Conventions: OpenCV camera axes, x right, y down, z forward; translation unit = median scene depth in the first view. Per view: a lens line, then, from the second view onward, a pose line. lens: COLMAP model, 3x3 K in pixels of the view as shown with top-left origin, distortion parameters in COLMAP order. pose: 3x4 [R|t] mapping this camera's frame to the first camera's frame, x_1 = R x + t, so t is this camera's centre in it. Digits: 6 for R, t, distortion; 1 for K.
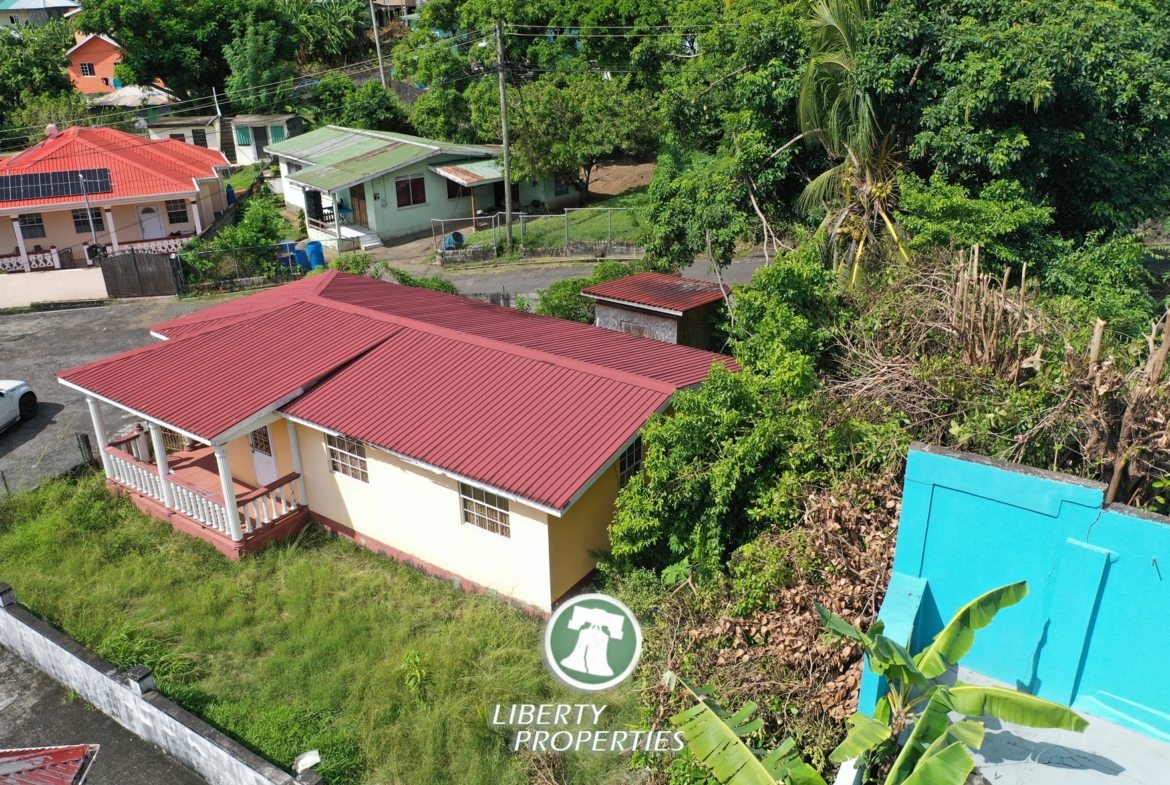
lens RADIAL K [[929.6, 0, 578.7], [0, 929.6, 381.7], [0, 0, 1]] dist [-0.009080, 0.009449]
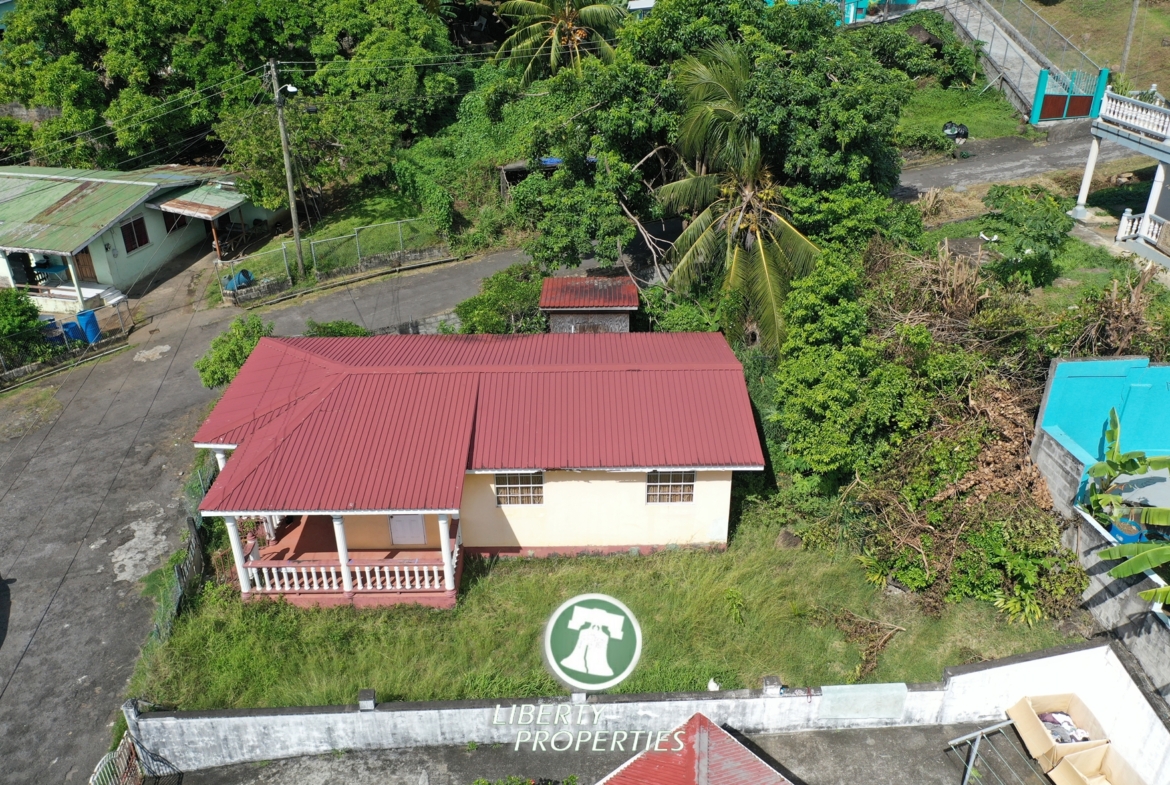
lens RADIAL K [[929.6, 0, 585.0], [0, 929.6, 383.6], [0, 0, 1]] dist [-0.009080, 0.009449]
pose [[0.815300, -0.263456, 0.515633, -0.591785], [0.225671, 0.964656, 0.136055, -0.151247], [-0.533253, 0.005438, 0.845938, -0.050860]]
